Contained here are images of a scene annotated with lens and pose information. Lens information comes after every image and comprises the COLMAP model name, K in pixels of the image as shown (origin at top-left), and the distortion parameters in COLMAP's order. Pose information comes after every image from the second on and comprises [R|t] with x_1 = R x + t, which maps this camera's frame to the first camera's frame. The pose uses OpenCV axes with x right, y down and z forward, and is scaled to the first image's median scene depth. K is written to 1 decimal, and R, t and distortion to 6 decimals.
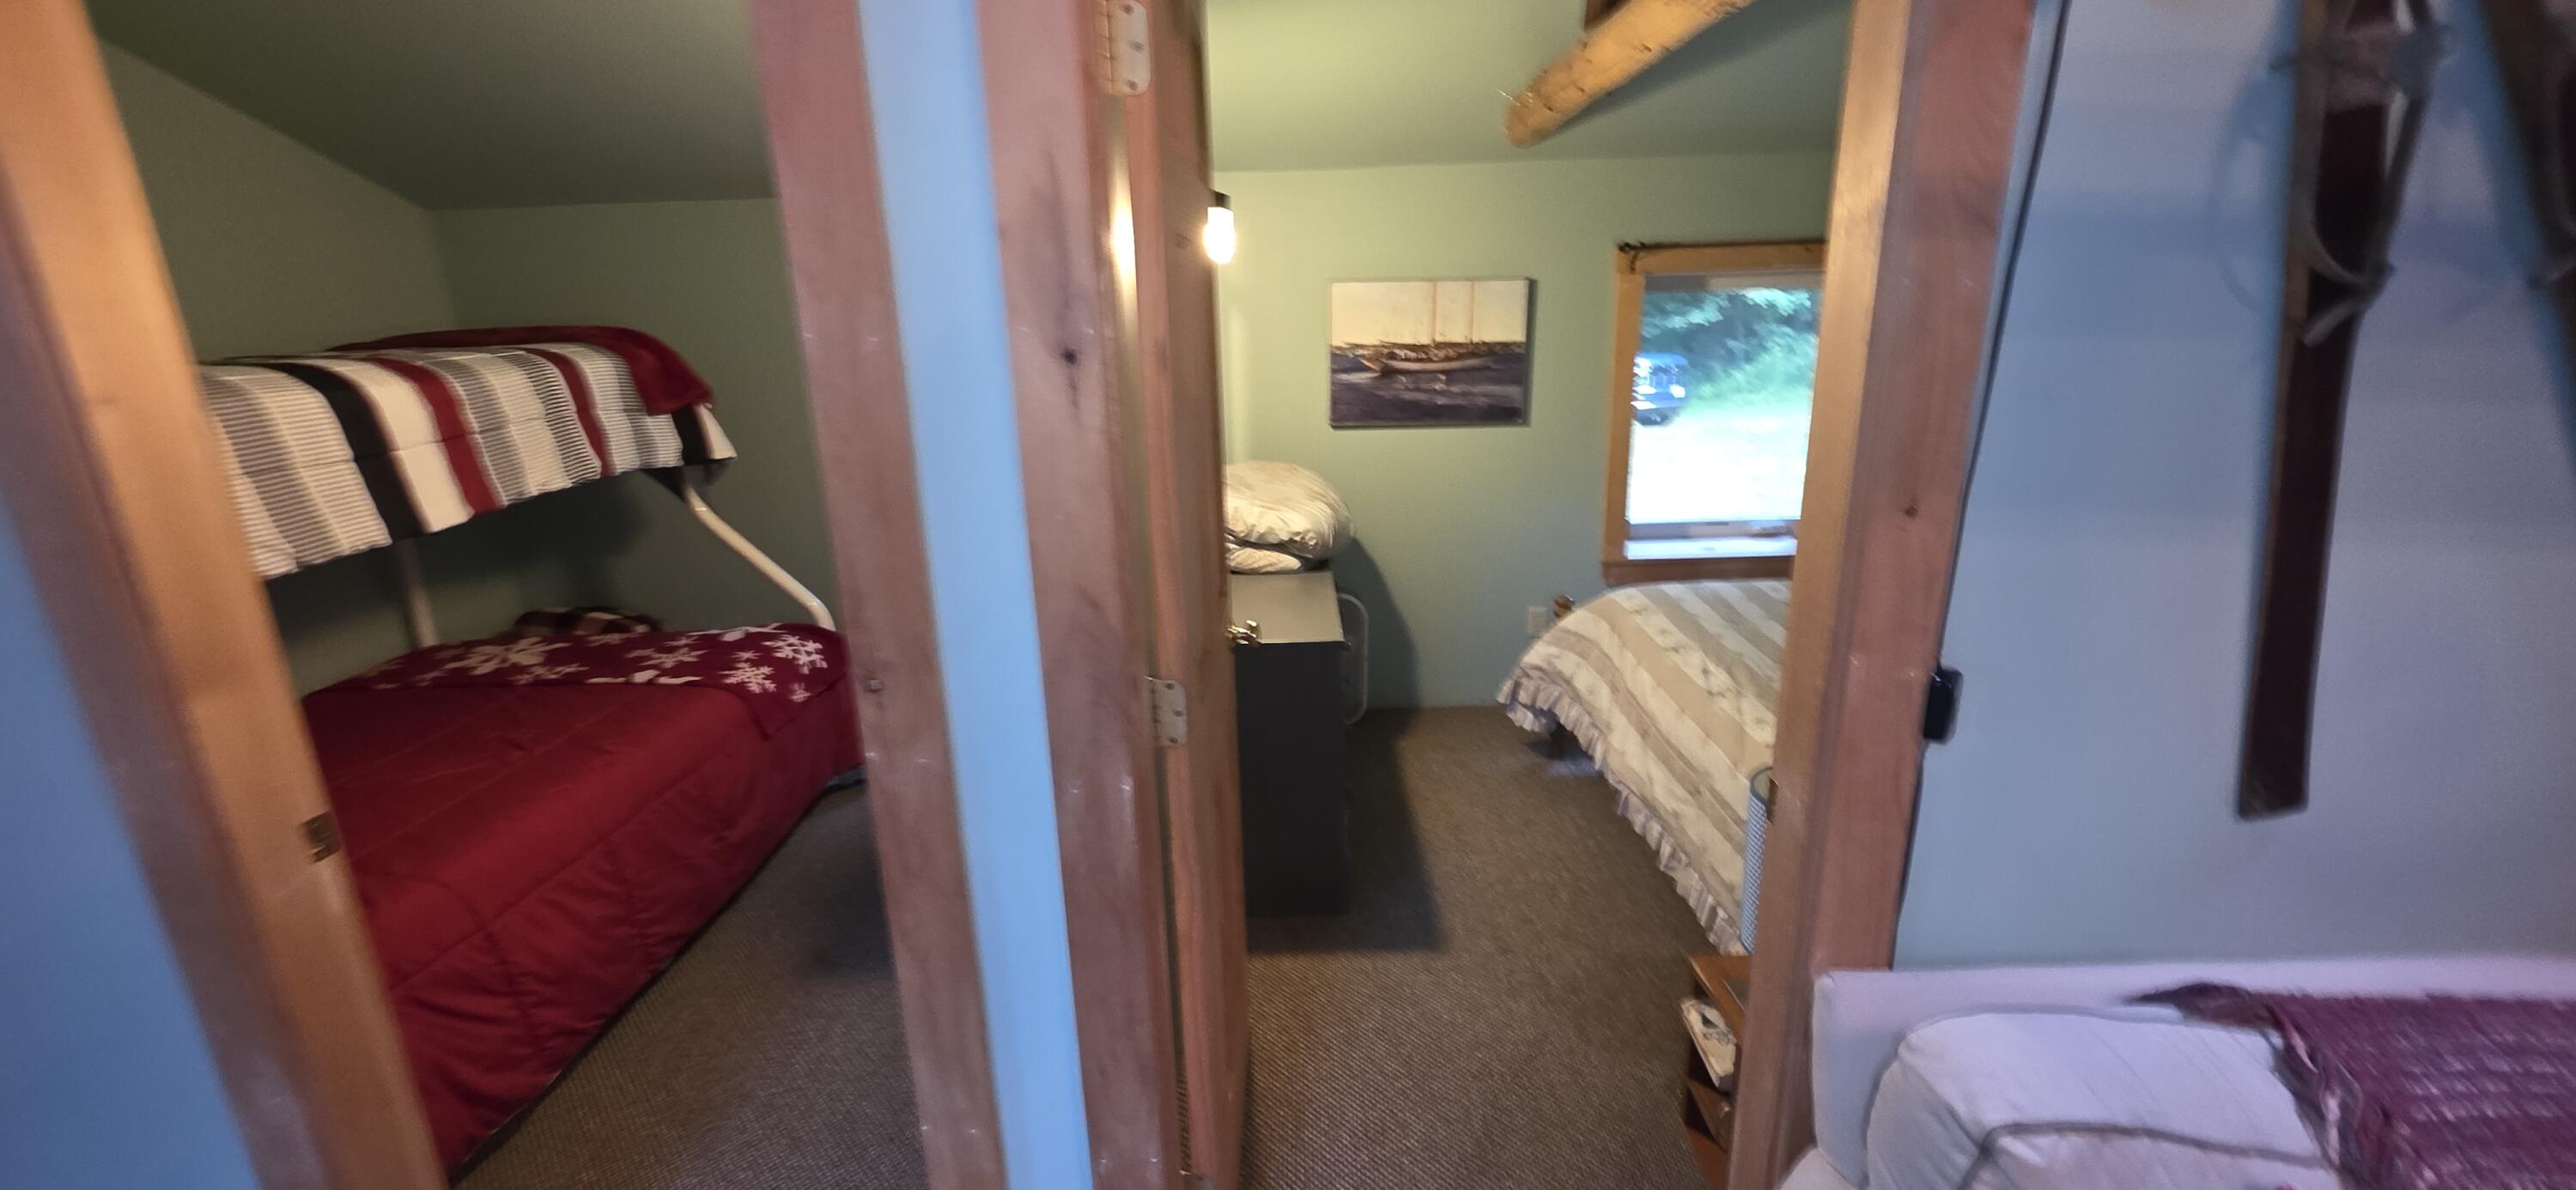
lens RADIAL K [[1037.4, 0, 1280.6], [0, 1037.4, 584.3], [0, 0, 1]] dist [-0.001345, 0.000472]
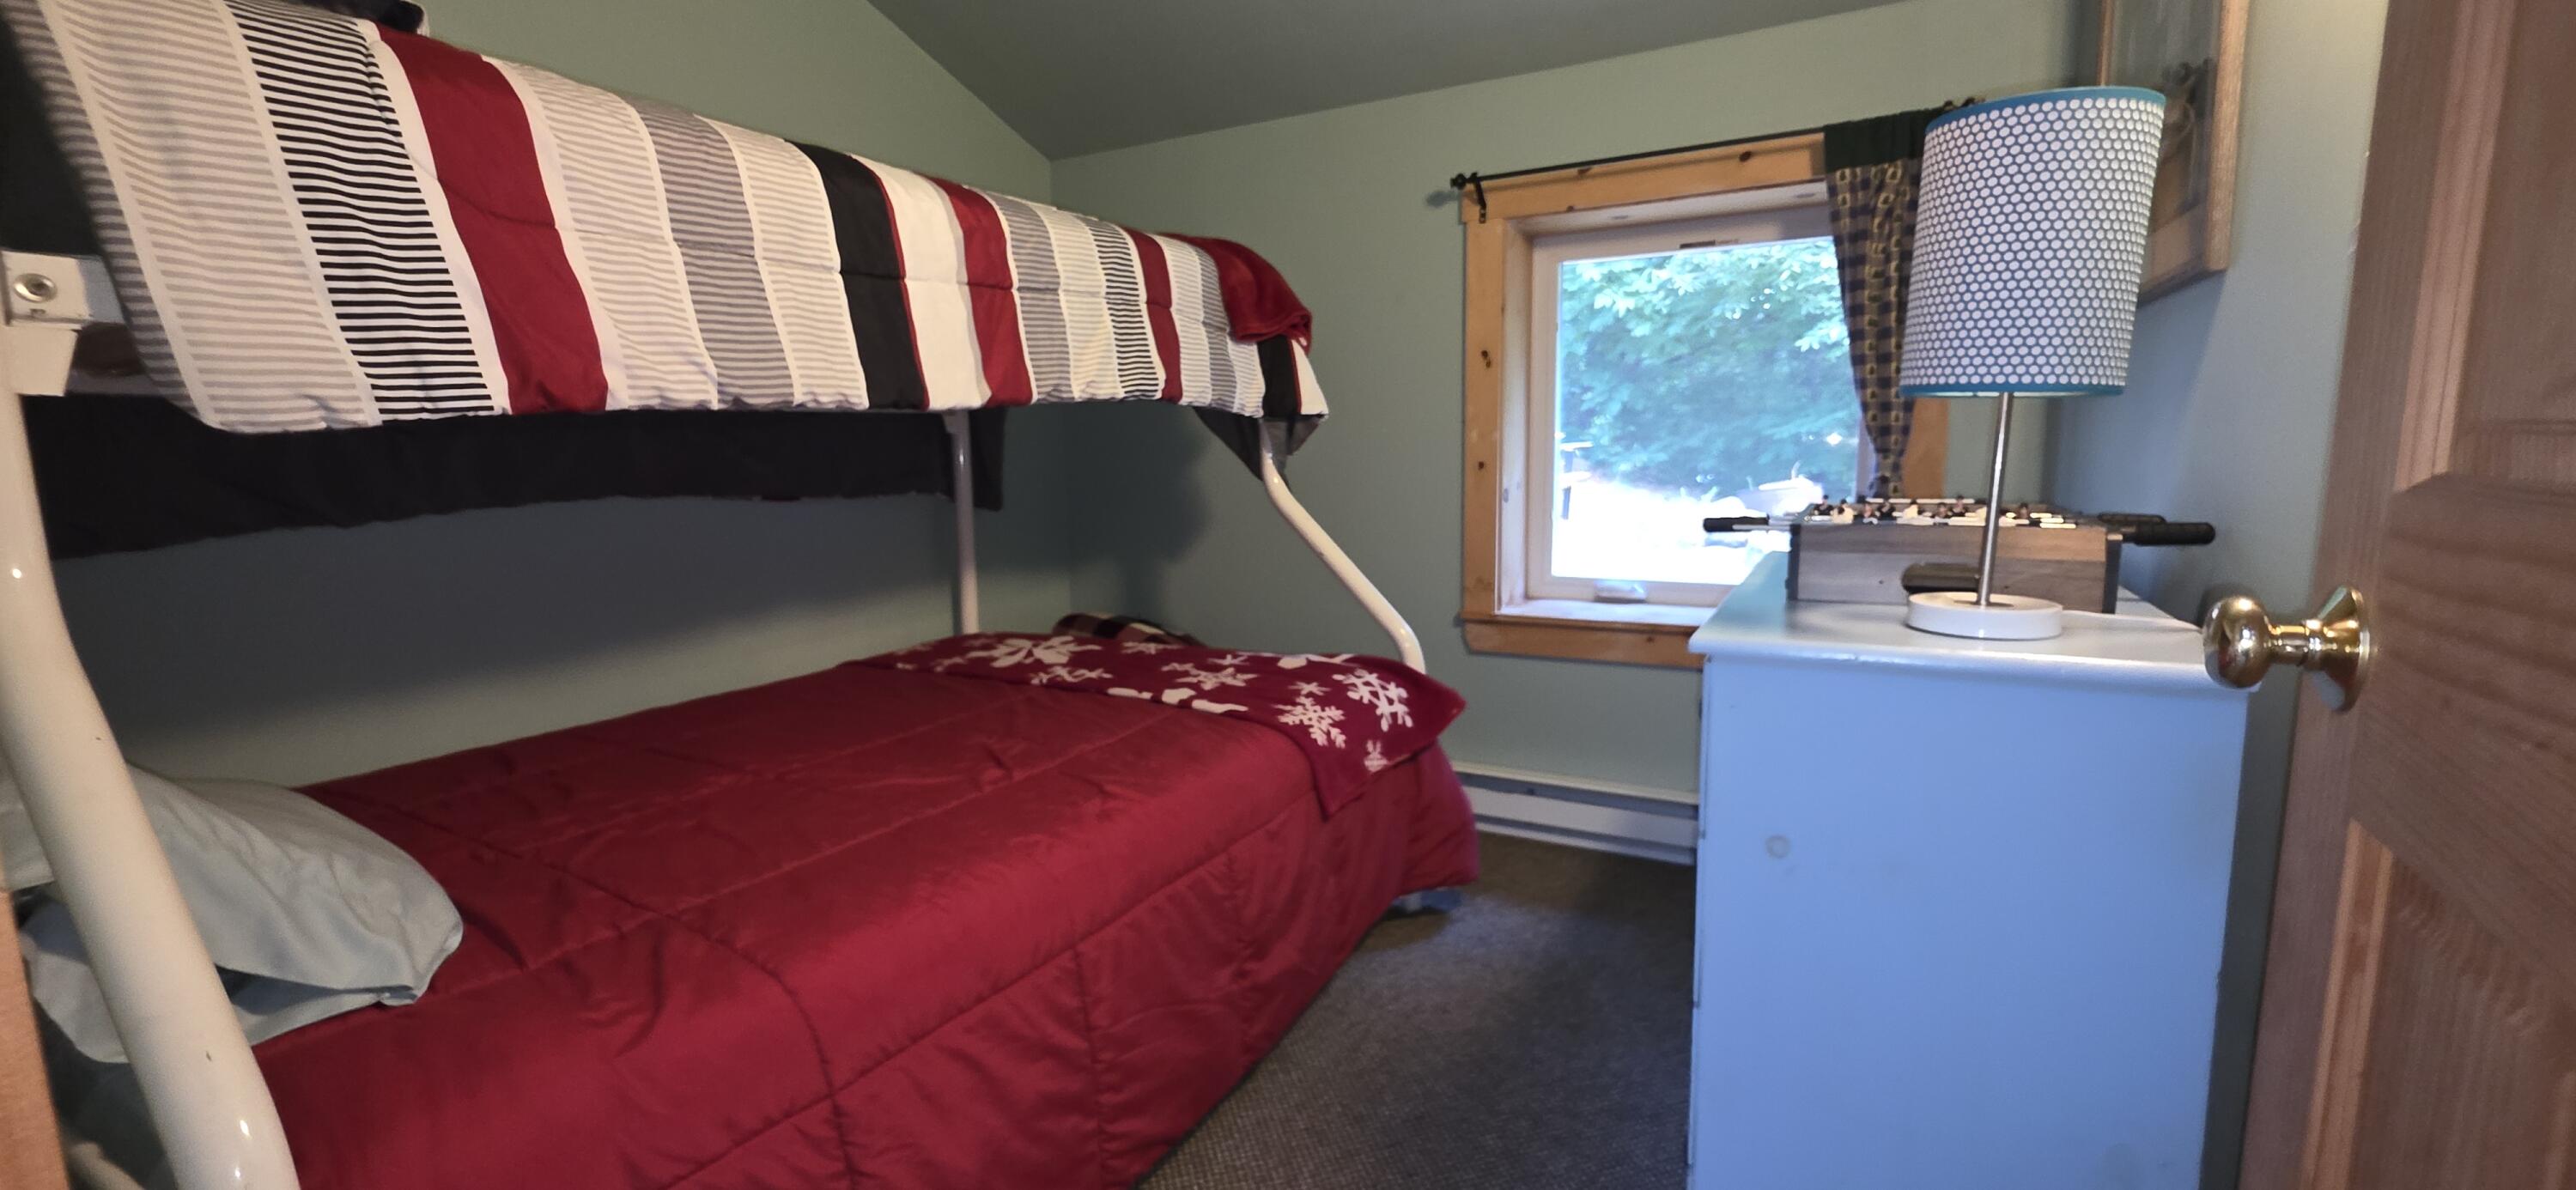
lens RADIAL K [[1037.4, 0, 1277.2], [0, 1037.4, 594.4], [0, 0, 1]] dist [-0.001345, 0.000472]
pose [[0.883162, 0.085570, -0.461197, -0.230701], [-0.135473, 0.987851, -0.076137, 0.062511], [0.449079, 0.129721, 0.884025, 0.391925]]
